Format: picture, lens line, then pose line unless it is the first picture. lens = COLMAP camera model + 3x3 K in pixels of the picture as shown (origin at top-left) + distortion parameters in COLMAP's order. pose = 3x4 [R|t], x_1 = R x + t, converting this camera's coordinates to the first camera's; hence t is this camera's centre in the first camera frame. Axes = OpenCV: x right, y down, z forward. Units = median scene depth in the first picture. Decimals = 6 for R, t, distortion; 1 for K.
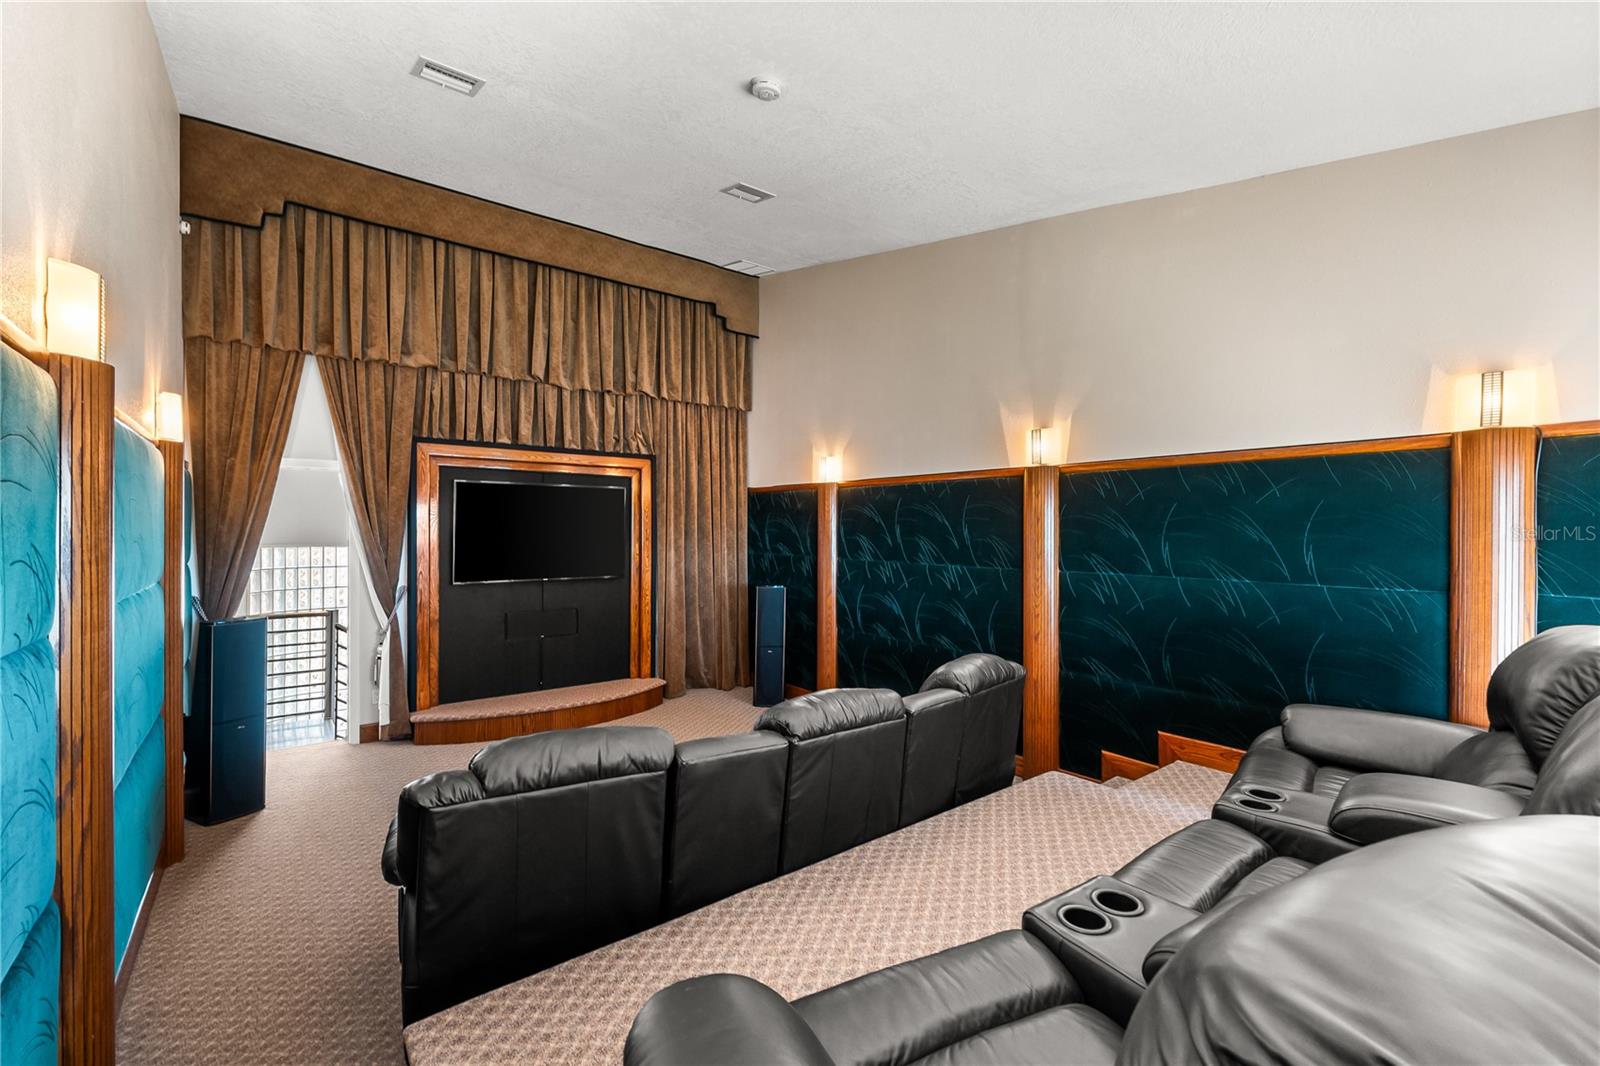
lens RADIAL K [[668.0, 0, 784.0], [0, 668.0, 548.5], [0, 0, 1]] dist [-0.005377, -0.000297]
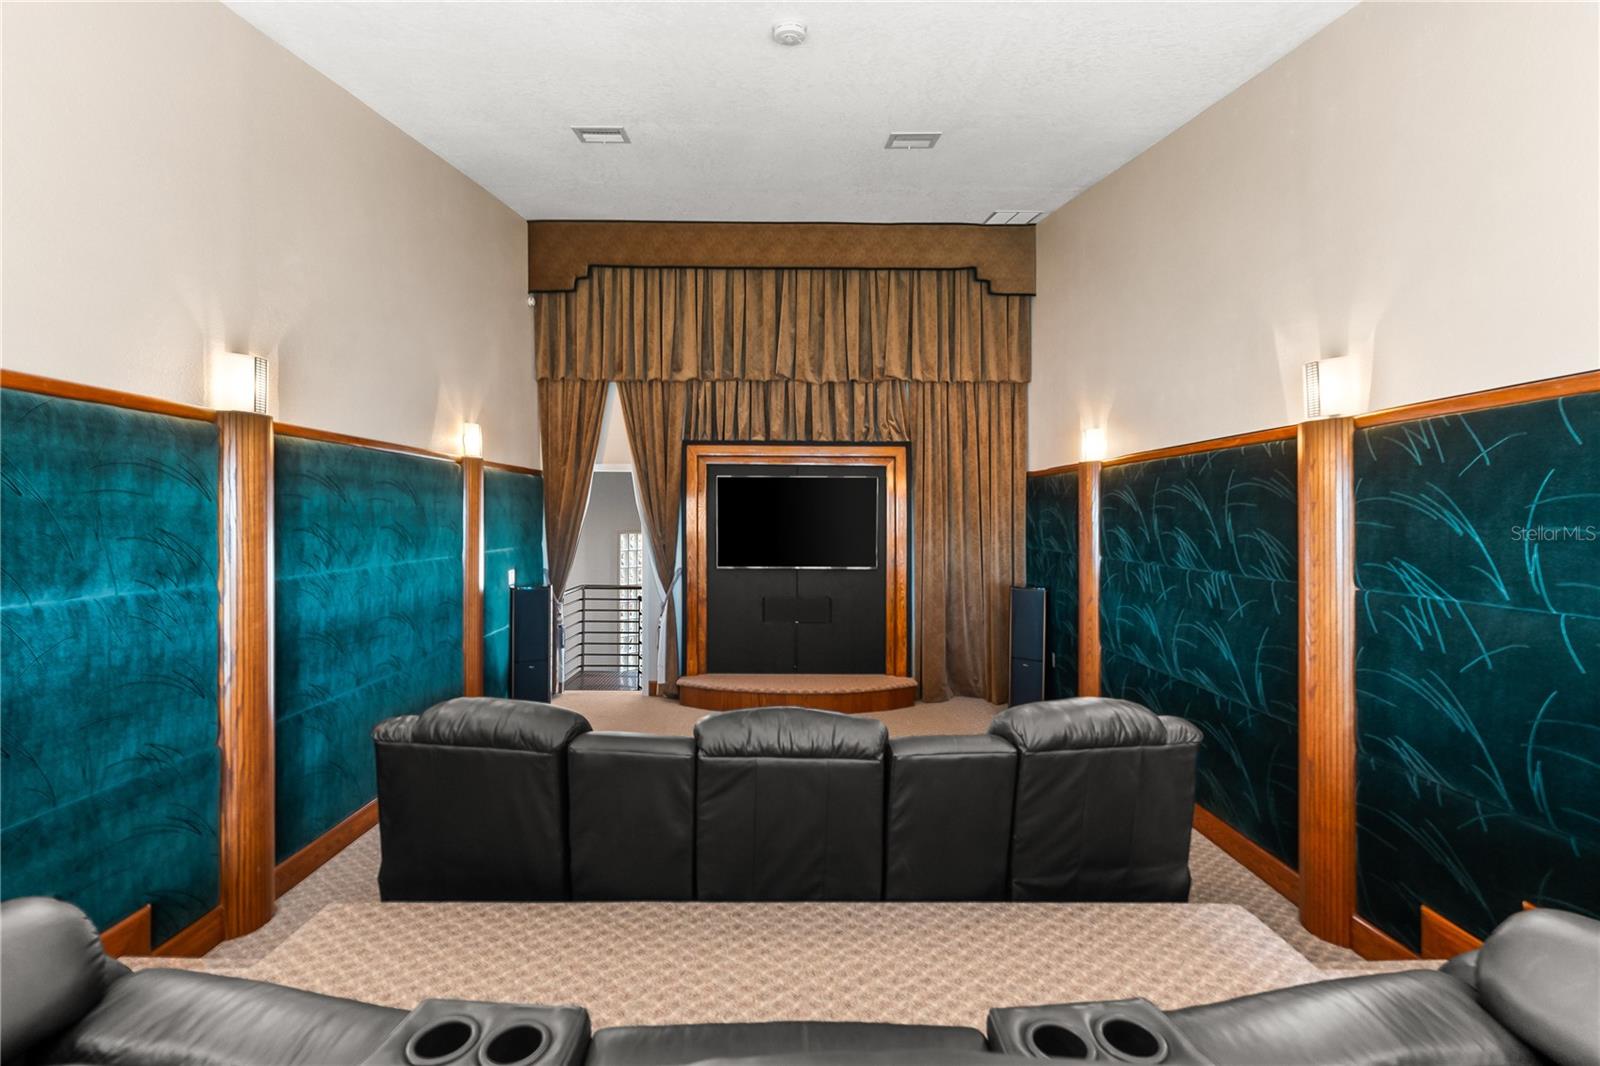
lens RADIAL K [[681.4, 0, 788.2], [0, 681.4, 533.4], [0, 0, 1]] dist [-0.002558, -0.000568]
pose [[0.797121, 0.013050, -0.603679, 0.295192], [-0.018749, 0.999819, -0.003142, -0.004082], [0.603529, 0.013823, 0.797221, 0.150775]]
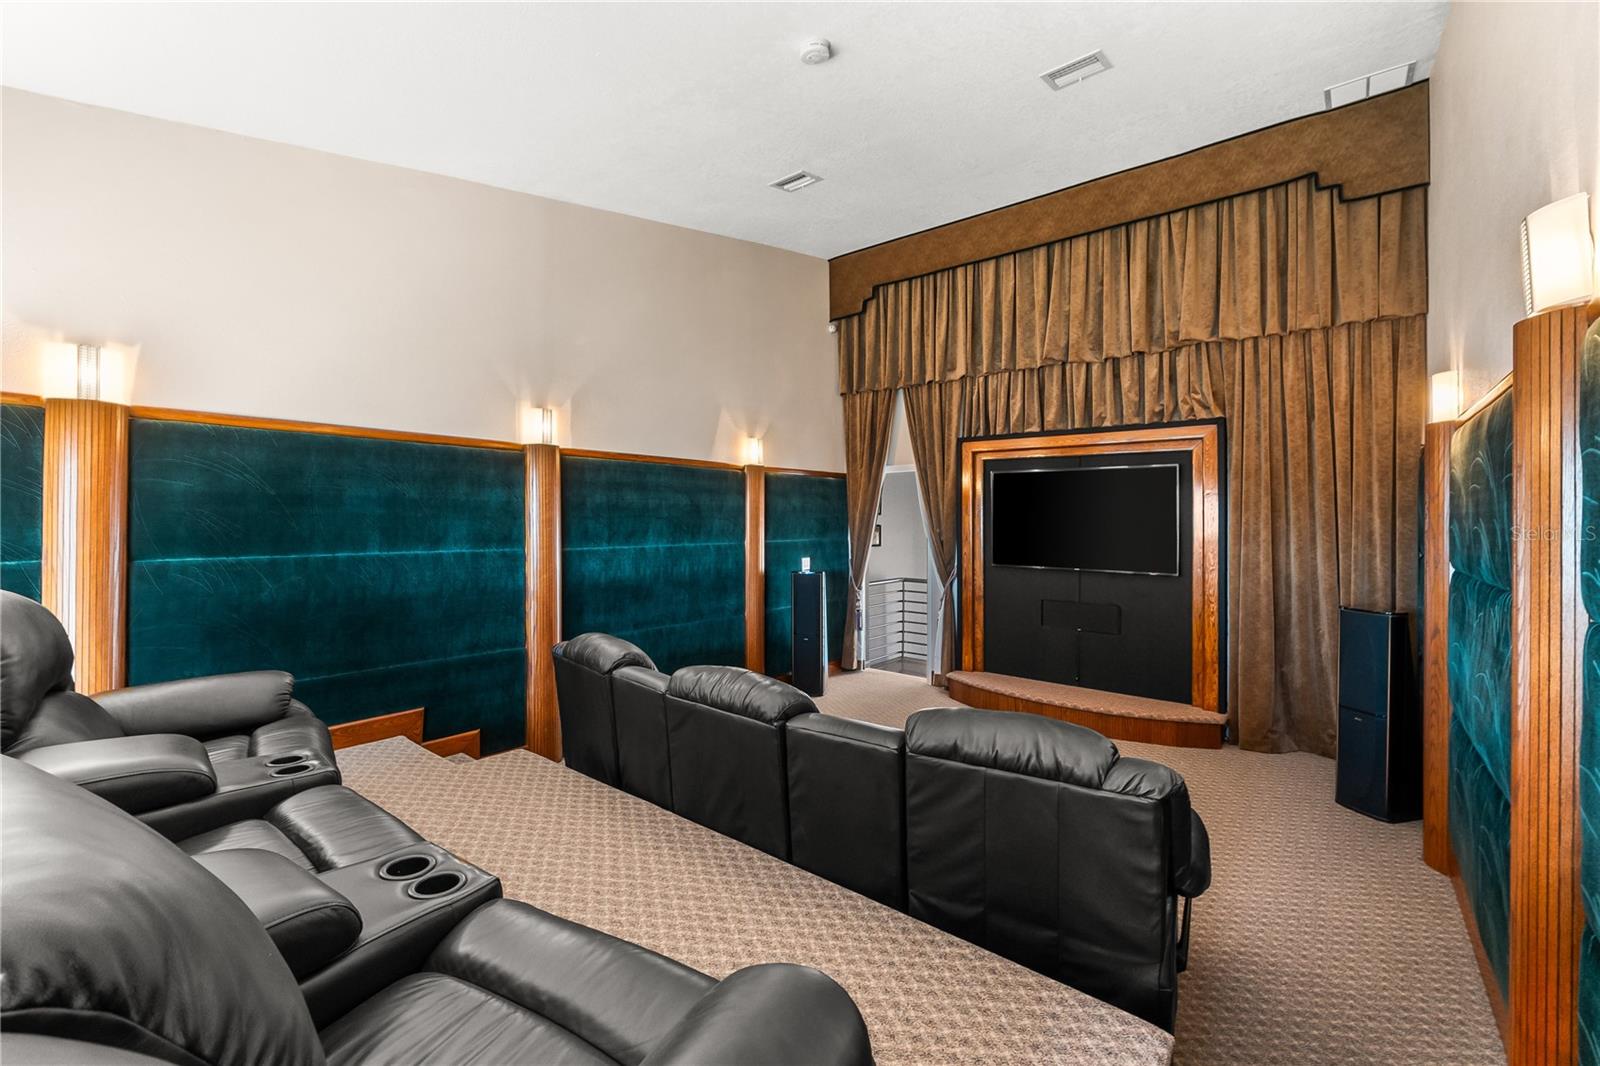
lens RADIAL K [[671.0, 0, 787.2], [0, 671.0, 540.3], [0, 0, 1]] dist [-0.001076, -0.000191]
pose [[0.215798, 0.026675, -0.976074, 0.515201], [-0.034686, 0.999205, 0.019638, 0.001263], [0.975822, 0.029618, 0.216551, 0.423206]]
